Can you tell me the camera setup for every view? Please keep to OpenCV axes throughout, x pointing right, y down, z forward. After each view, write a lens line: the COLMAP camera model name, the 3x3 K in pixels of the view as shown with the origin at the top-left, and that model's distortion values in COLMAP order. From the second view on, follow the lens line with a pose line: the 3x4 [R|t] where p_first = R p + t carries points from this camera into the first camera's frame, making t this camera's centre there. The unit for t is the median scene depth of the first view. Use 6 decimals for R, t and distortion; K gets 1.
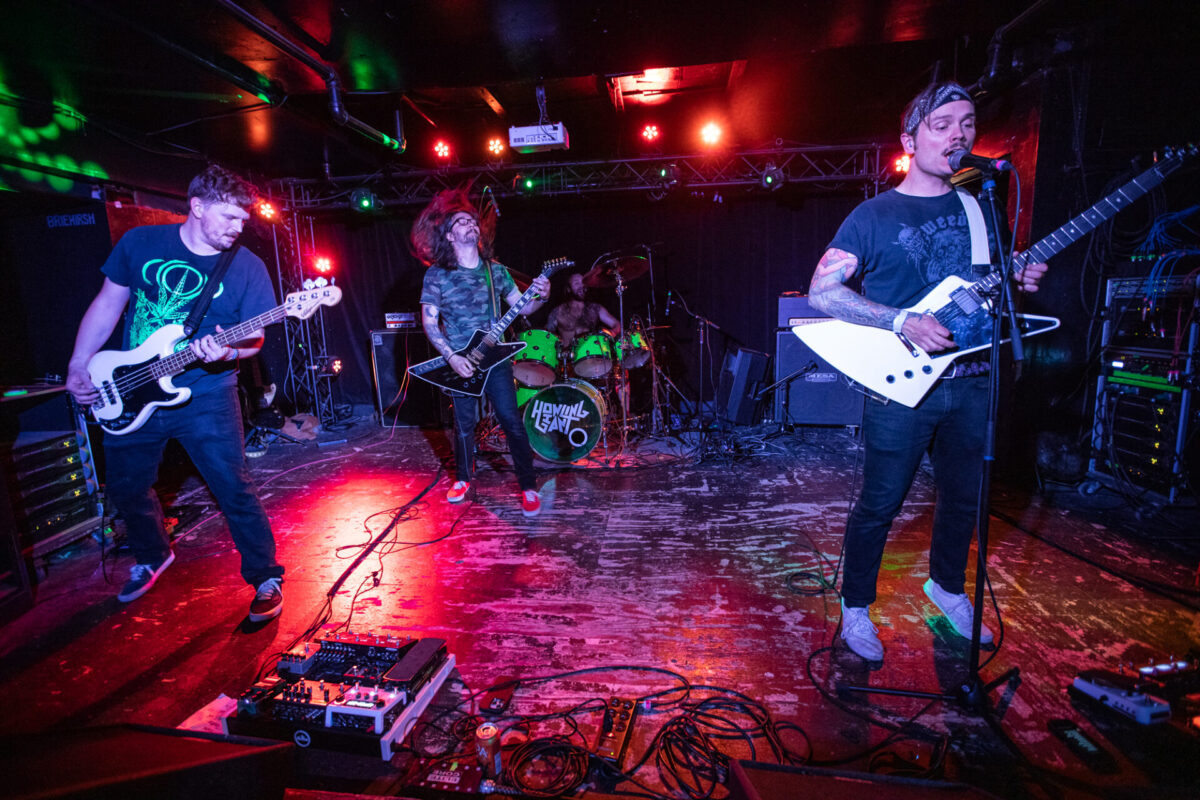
lens RADIAL K [[555.2, 0, 591.4], [0, 555.2, 398.9], [0, 0, 1]] dist [-0.025826, 0.003386]
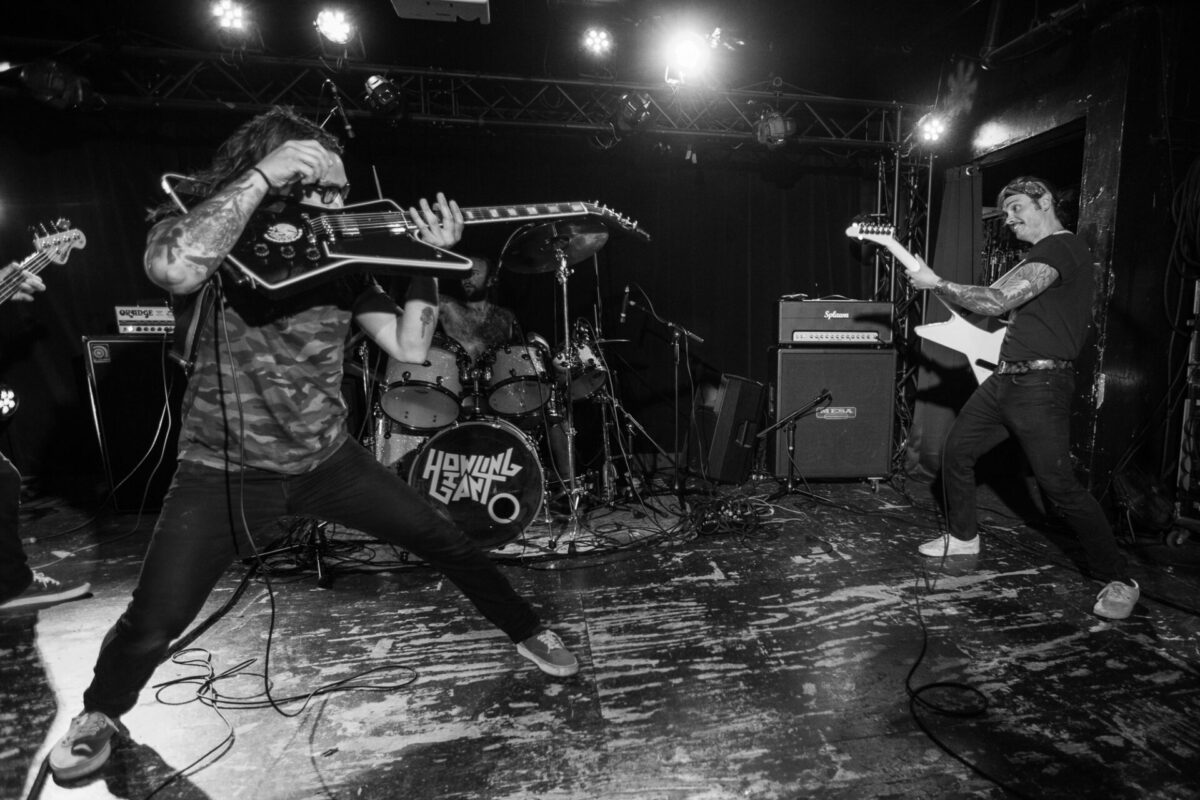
lens RADIAL K [[739.7, 0, 685.9], [0, 739.7, 454.6], [0, 0, 1]] dist [-0.017771, 0.011251]
pose [[0.948714, -0.023436, 0.315267, -0.089841], [0.028388, 0.999535, -0.011122, 0.024688], [-0.314860, 0.019501, 0.948938, 0.161774]]
